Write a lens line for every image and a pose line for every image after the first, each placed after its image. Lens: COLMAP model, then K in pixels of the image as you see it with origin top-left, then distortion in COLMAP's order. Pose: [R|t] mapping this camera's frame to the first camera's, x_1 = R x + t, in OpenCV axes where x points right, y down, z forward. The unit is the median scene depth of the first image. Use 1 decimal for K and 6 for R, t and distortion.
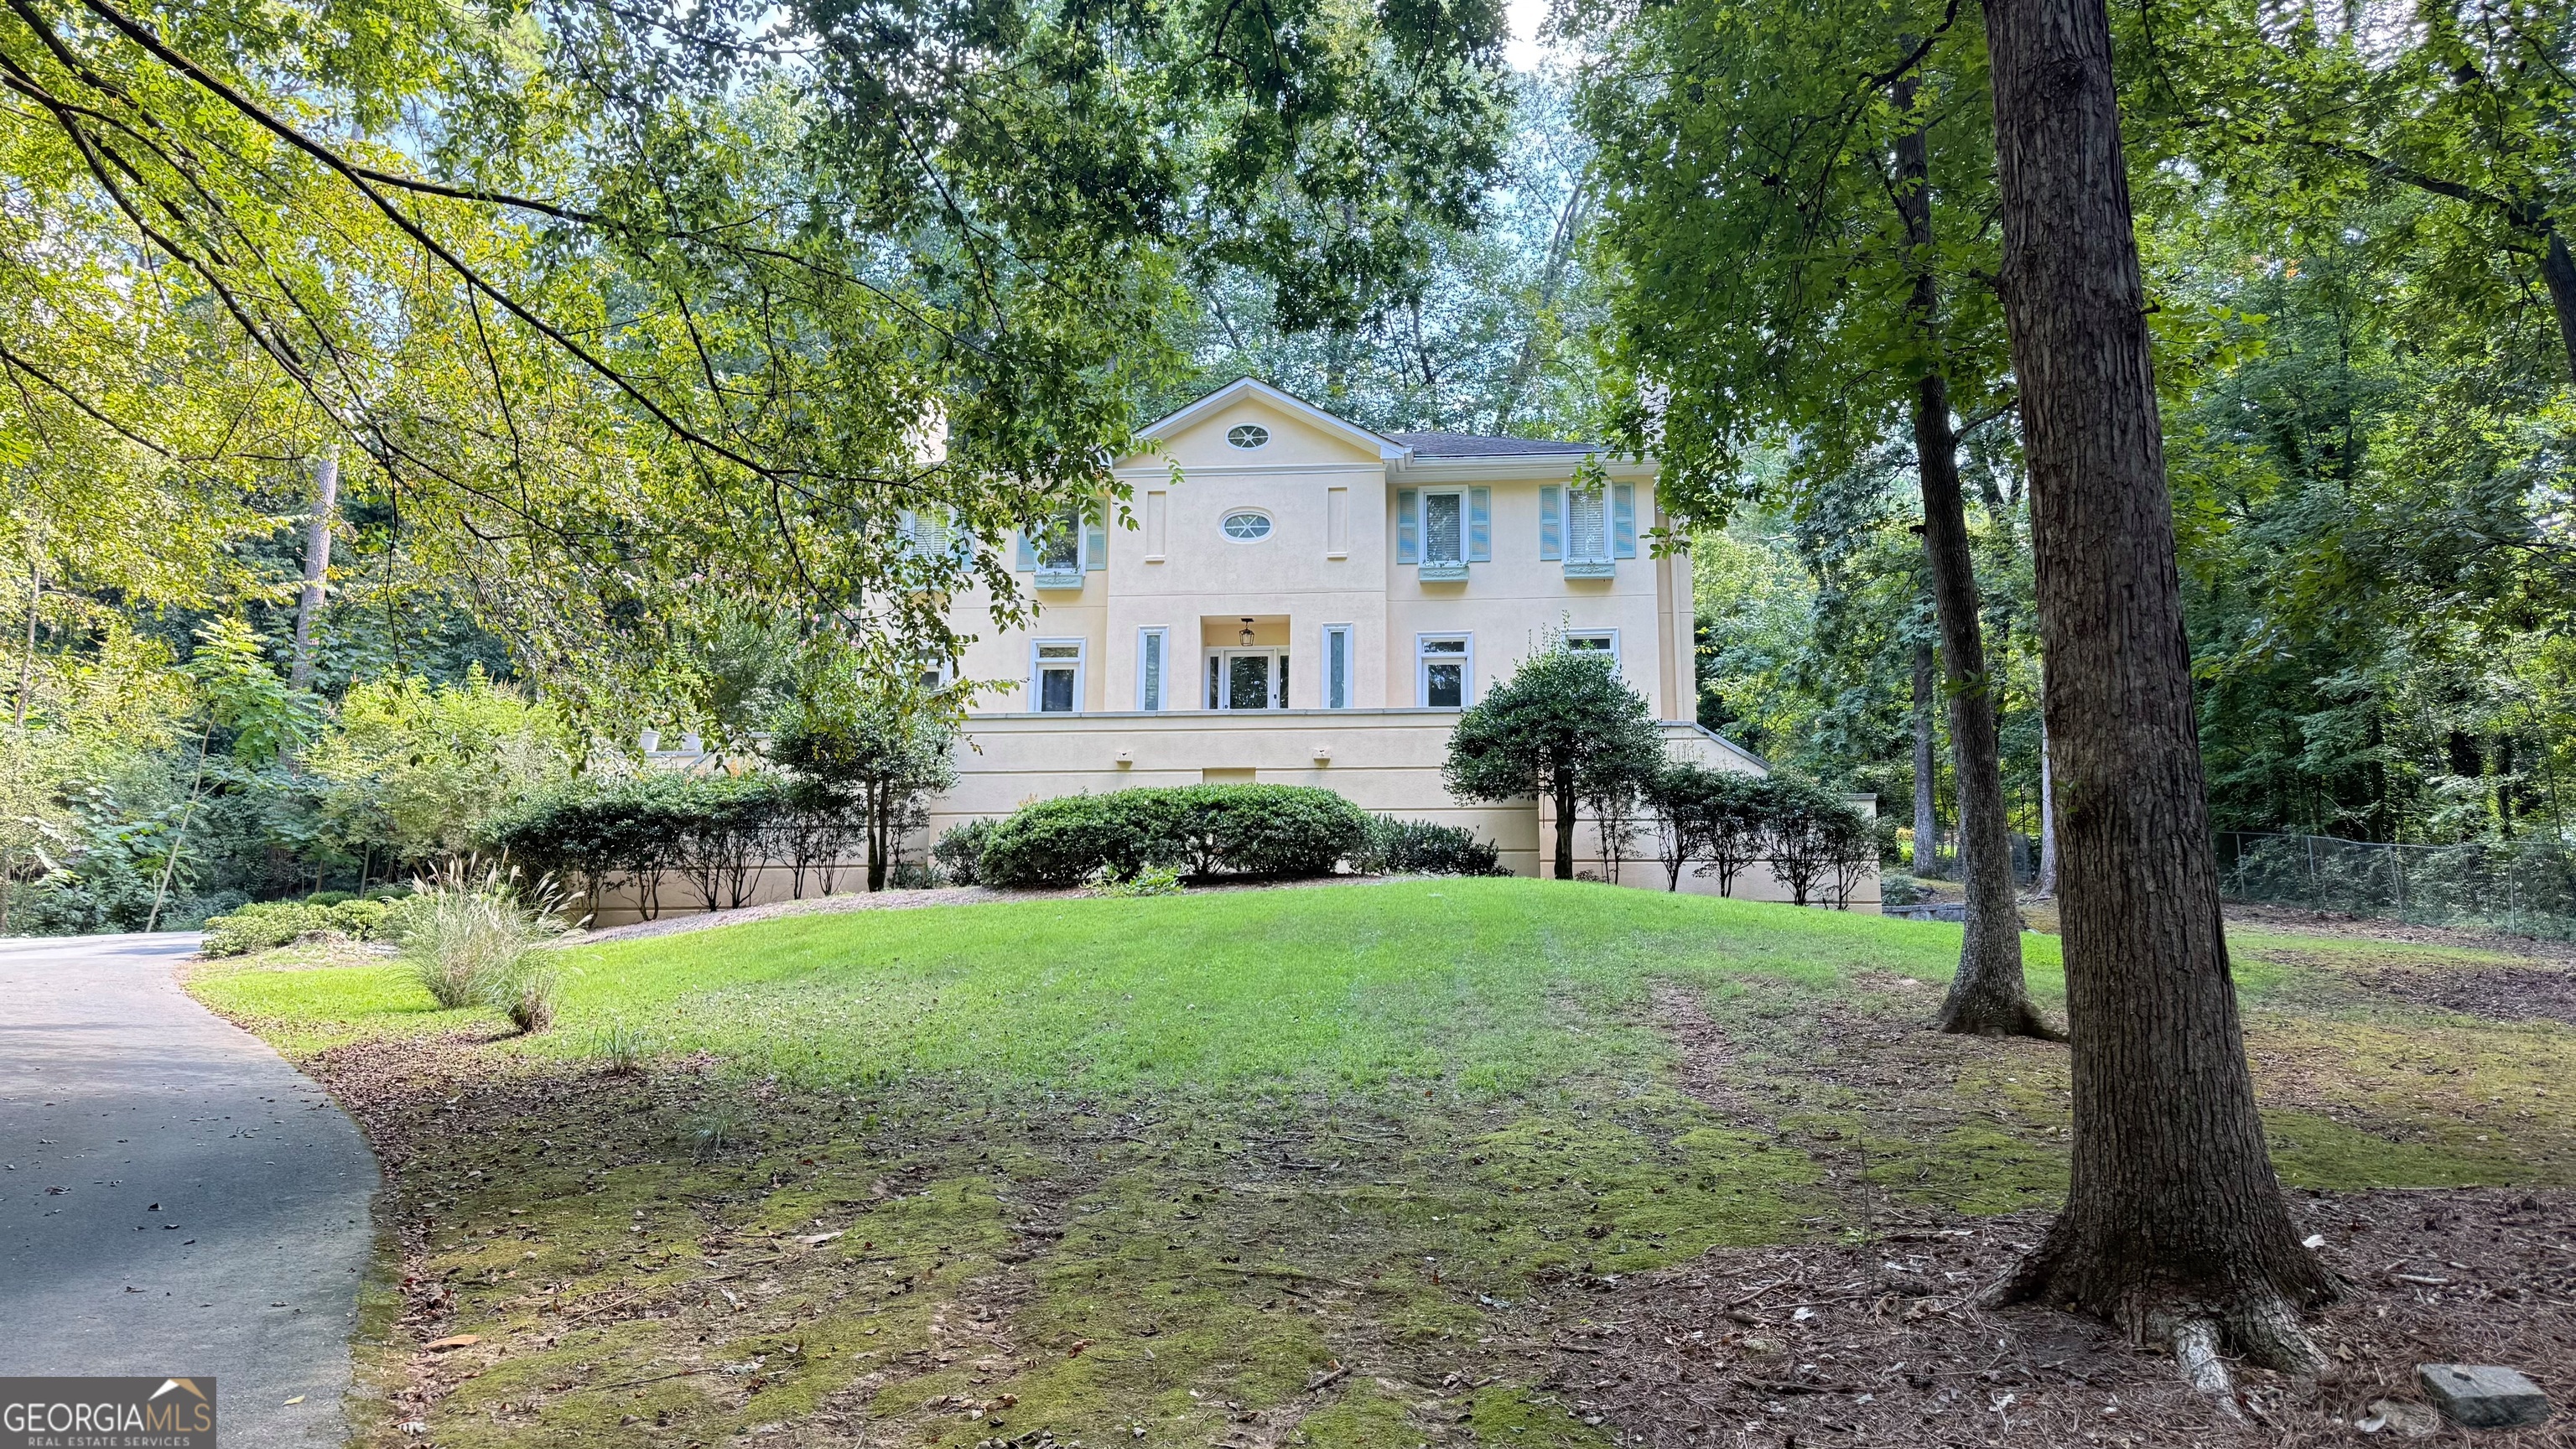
lens RADIAL K [[1861.3, 0, 1299.1], [0, 1861.3, 737.3], [0, 0, 1]] dist [0.063553, 0.001902]
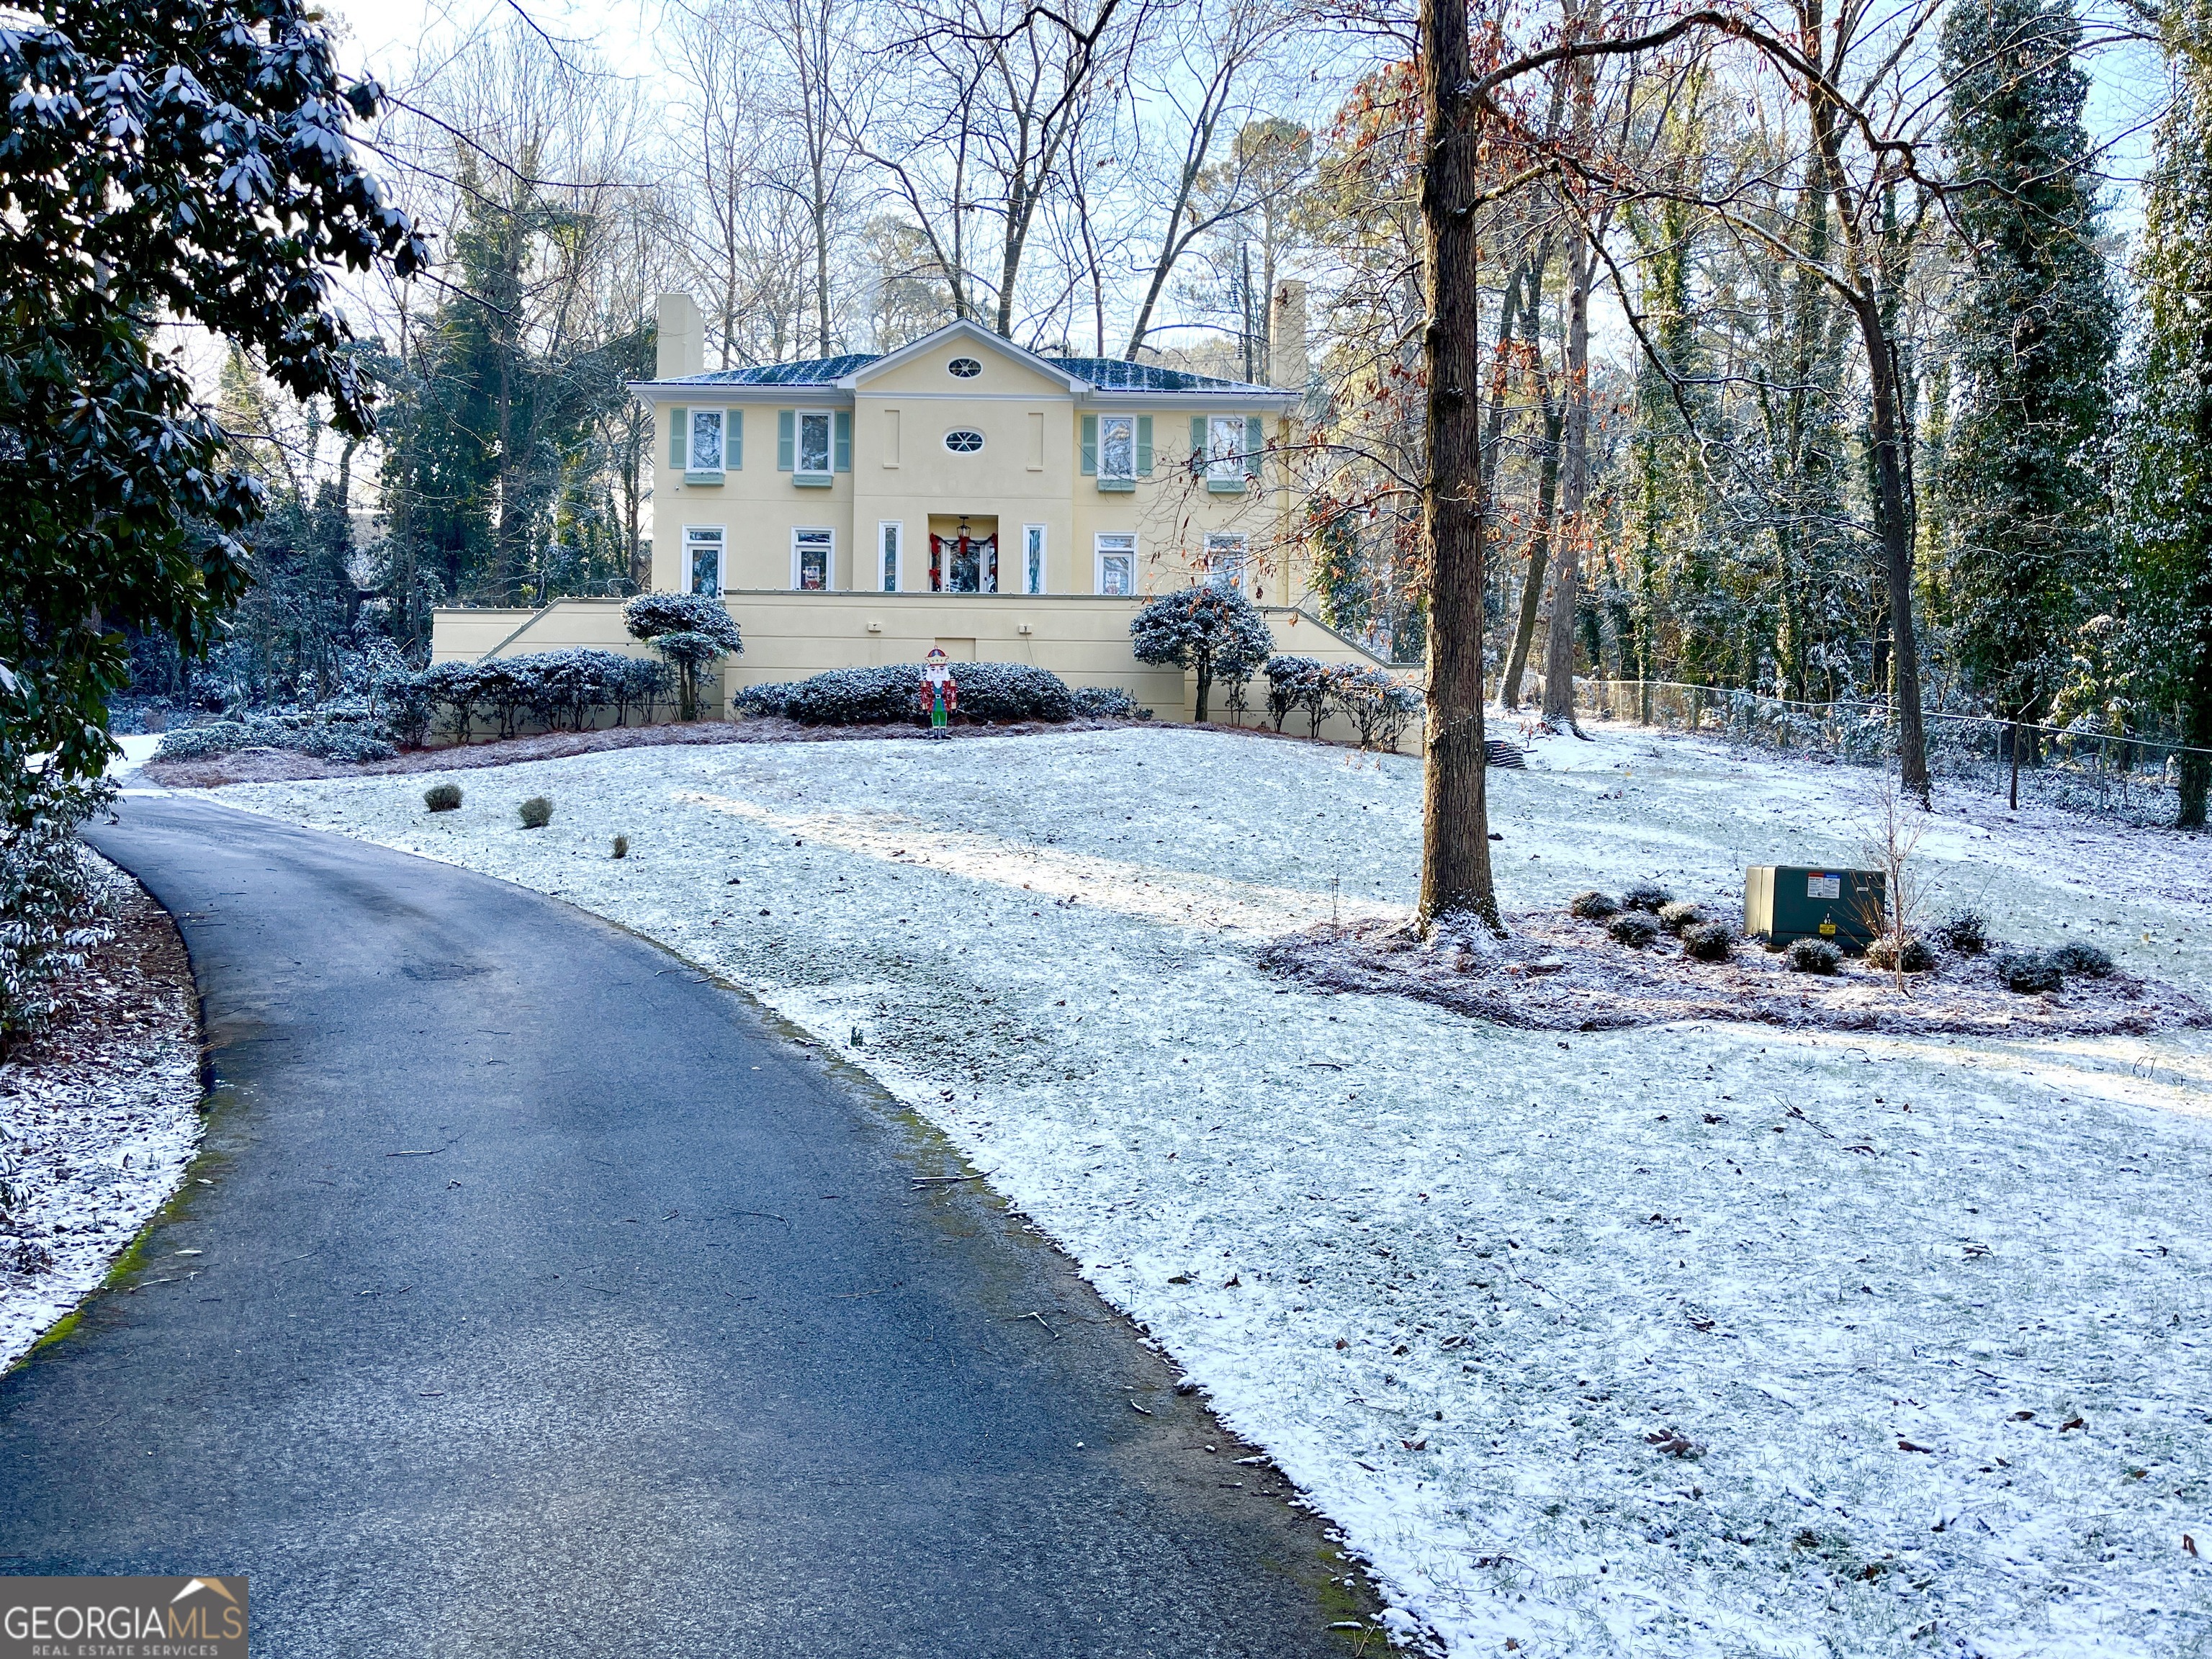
lens RADIAL K [[1689.2, 0, 1113.1], [0, 1689.2, 846.1], [0, 0, 1]] dist [0.033375, -0.008396]
pose [[0.996327, 0.009334, 0.085115, -0.023558], [-0.022728, 0.987213, 0.157781, -0.027552], [-0.082553, -0.159136, 0.983799, -0.196551]]
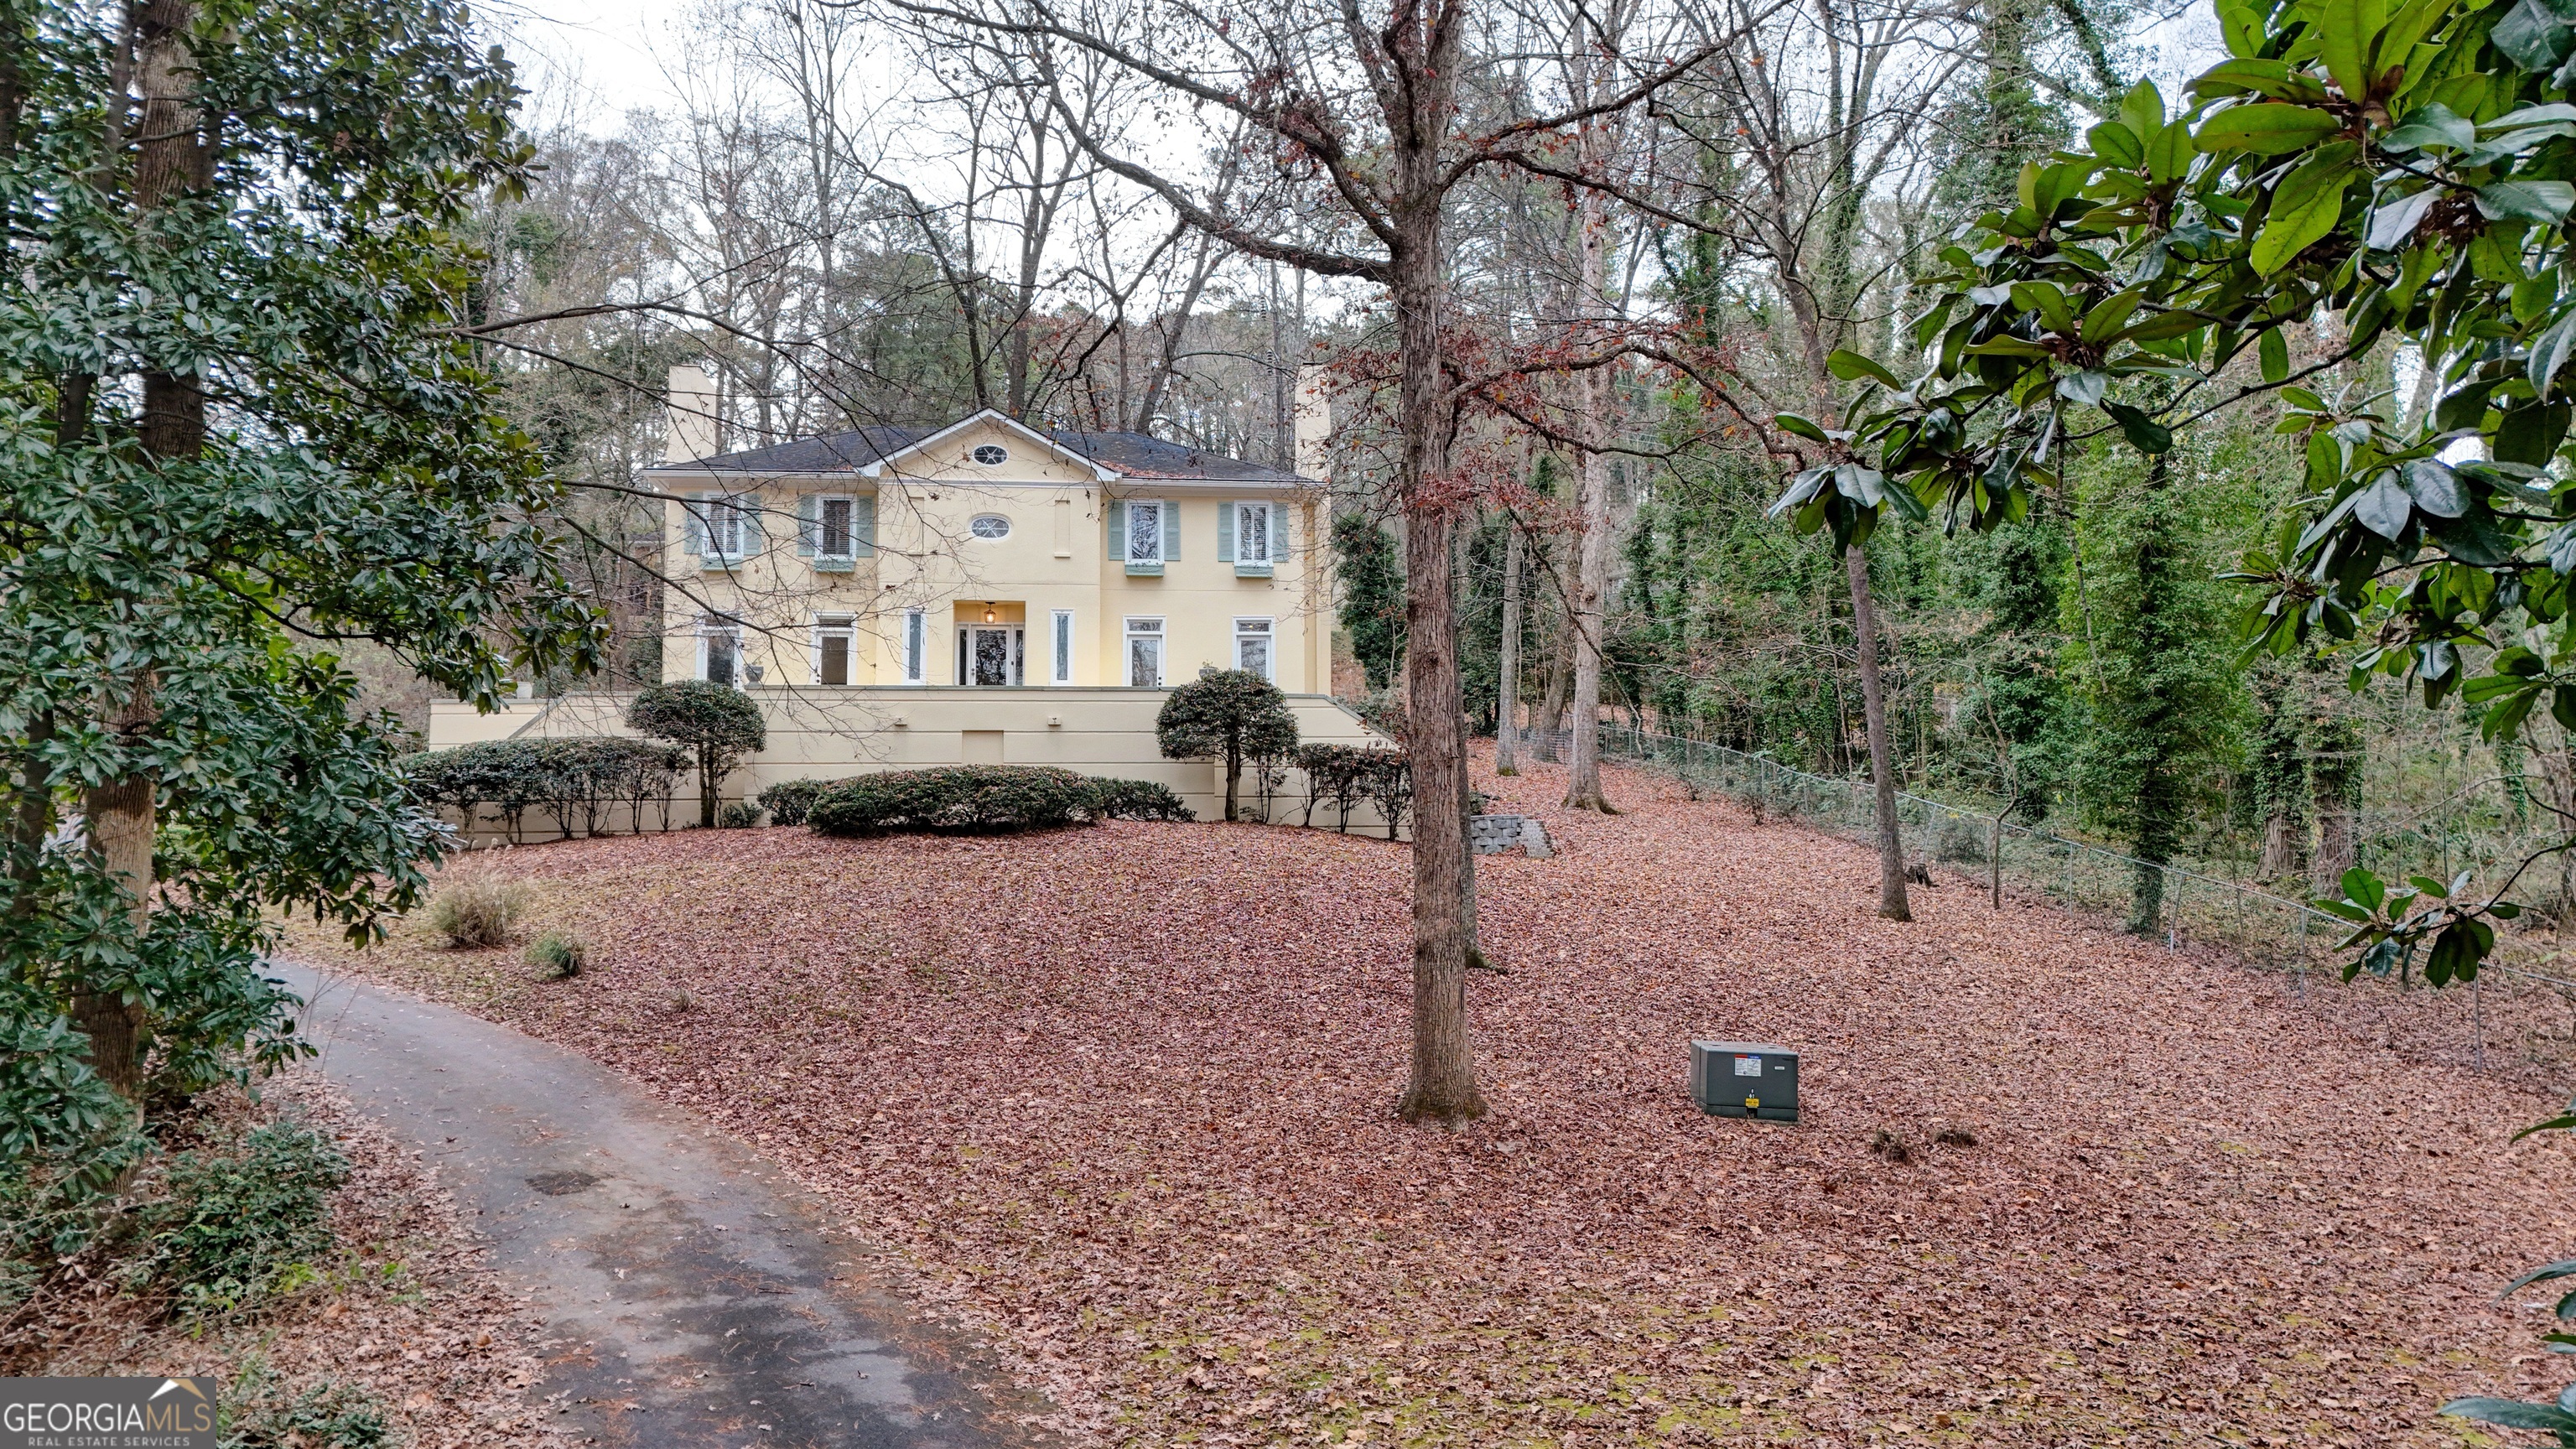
lens RADIAL K [[1876.6, 0, 1297.0], [0, 1876.6, 738.1], [0, 0, 1]] dist [0.068962, 0.000828]
pose [[0.985497, 0.008327, 0.169490, -0.039955], [-0.024759, 0.995163, 0.095068, -0.103651], [-0.167878, -0.097886, 0.980936, -0.318063]]
